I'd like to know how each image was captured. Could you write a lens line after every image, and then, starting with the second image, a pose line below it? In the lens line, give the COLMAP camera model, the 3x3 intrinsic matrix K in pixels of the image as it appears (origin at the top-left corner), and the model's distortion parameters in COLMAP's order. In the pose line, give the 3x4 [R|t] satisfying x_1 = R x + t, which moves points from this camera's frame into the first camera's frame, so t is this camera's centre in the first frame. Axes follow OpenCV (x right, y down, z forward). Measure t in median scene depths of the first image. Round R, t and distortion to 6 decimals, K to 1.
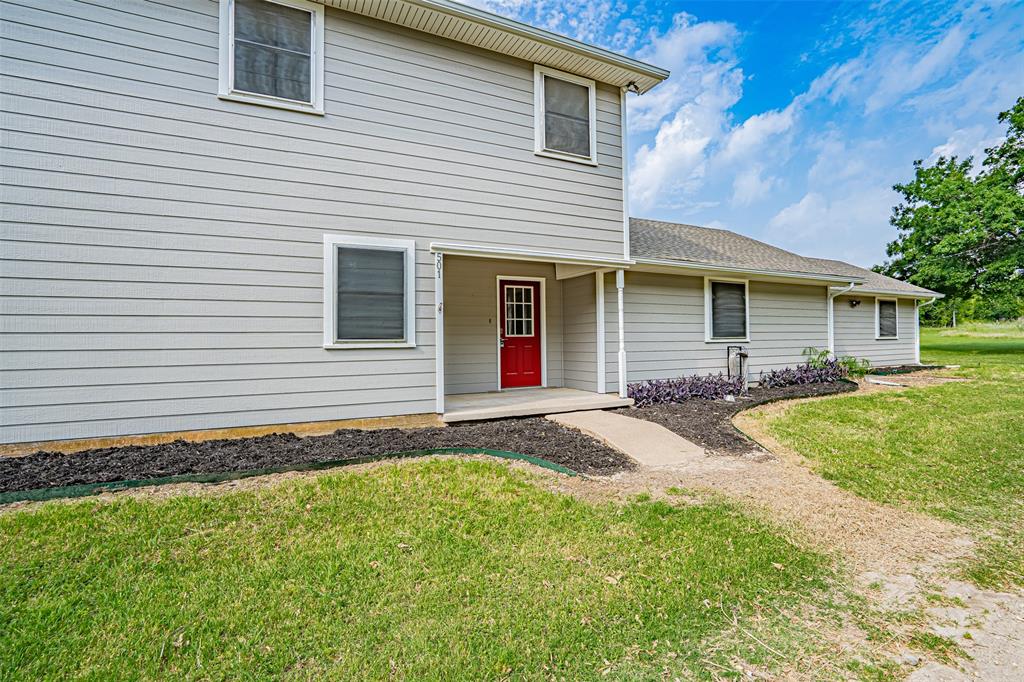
lens RADIAL K [[472.7, 0, 512.0], [0, 472.7, 341.0], [0, 0, 1]] dist [-0.057205, 0.020875]
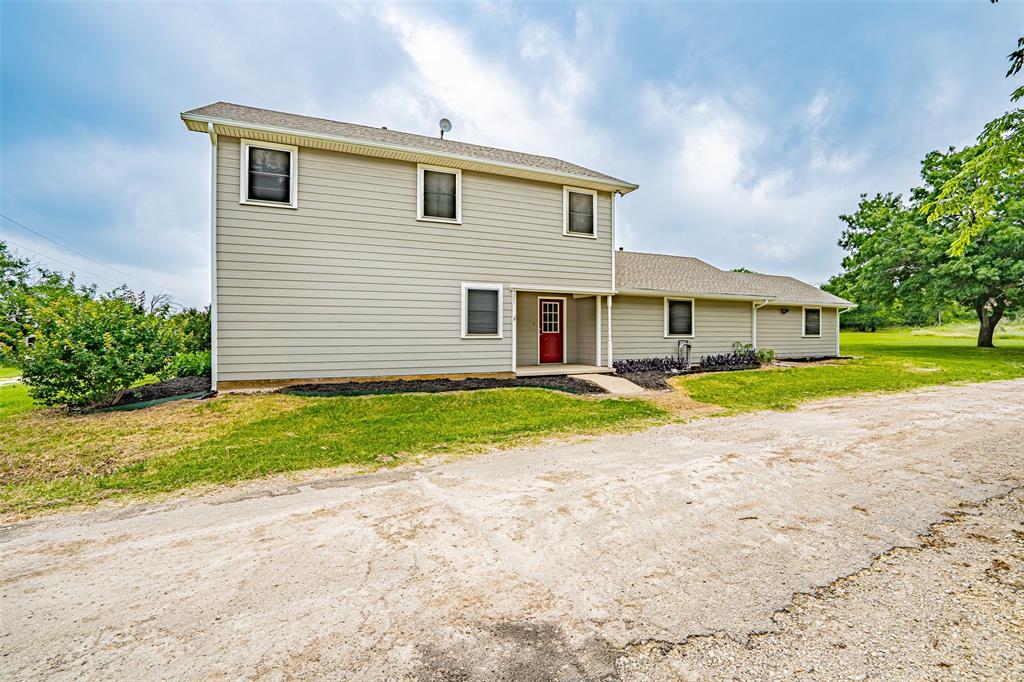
lens RADIAL K [[472.7, 0, 512.0], [0, 472.7, 341.0], [0, 0, 1]] dist [-0.057205, 0.020875]
pose [[0.999624, 0.012621, -0.024362, -0.081031], [-0.012264, 0.999816, 0.014763, -0.003023], [0.024544, -0.014459, 0.999594, -0.691911]]
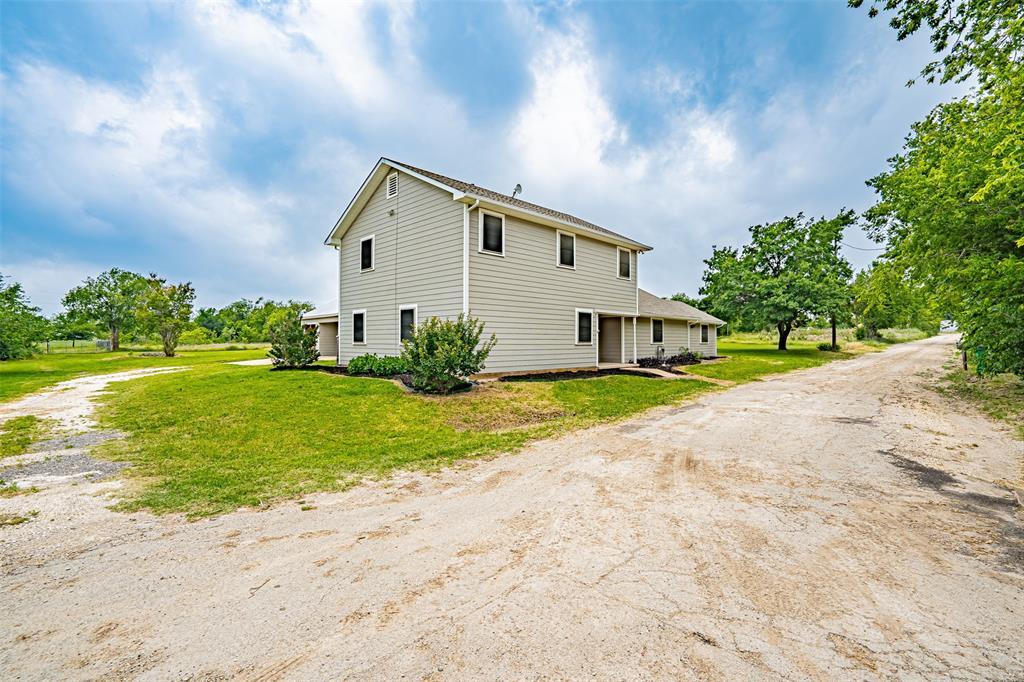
lens RADIAL K [[472.7, 0, 512.0], [0, 472.7, 341.0], [0, 0, 1]] dist [-0.057205, 0.020875]
pose [[0.942303, 0.013591, 0.334486, -1.198223], [-0.012748, 0.999908, -0.004717, 0.008108], [-0.334520, 0.000181, 0.942389, -1.188290]]
